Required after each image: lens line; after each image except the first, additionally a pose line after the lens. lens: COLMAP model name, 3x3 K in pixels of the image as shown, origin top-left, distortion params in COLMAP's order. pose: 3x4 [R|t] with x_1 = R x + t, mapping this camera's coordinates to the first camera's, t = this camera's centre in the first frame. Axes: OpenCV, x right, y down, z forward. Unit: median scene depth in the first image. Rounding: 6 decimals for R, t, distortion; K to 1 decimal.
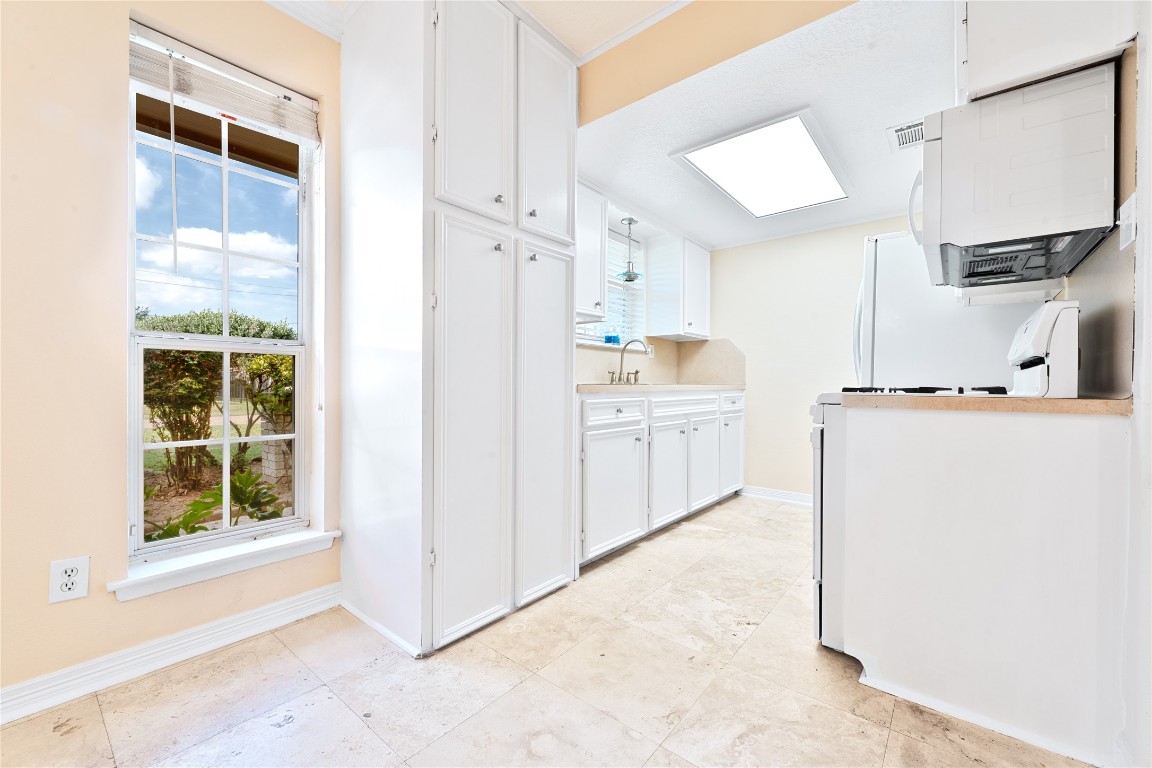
lens RADIAL K [[464.5, 0, 576.1], [0, 464.5, 384.6], [0, 0, 1]] dist [0.017348, -0.000021]
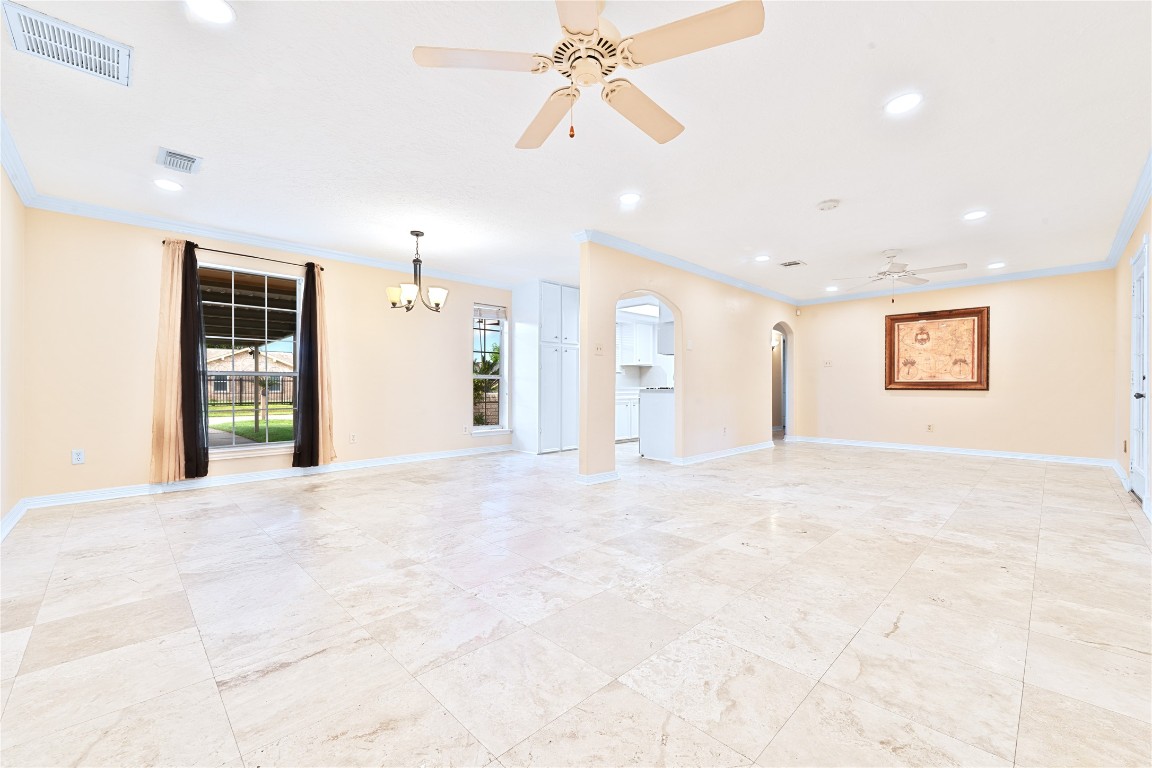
lens RADIAL K [[464.5, 0, 575.3], [0, 464.5, 388.0], [0, 0, 1]] dist [0.017348, -0.000021]
pose [[0.994372, -0.003601, -0.105881, 0.346477], [0.003658, 0.999993, 0.000338, 0.003479], [0.105879, -0.000724, 0.994379, -2.474009]]
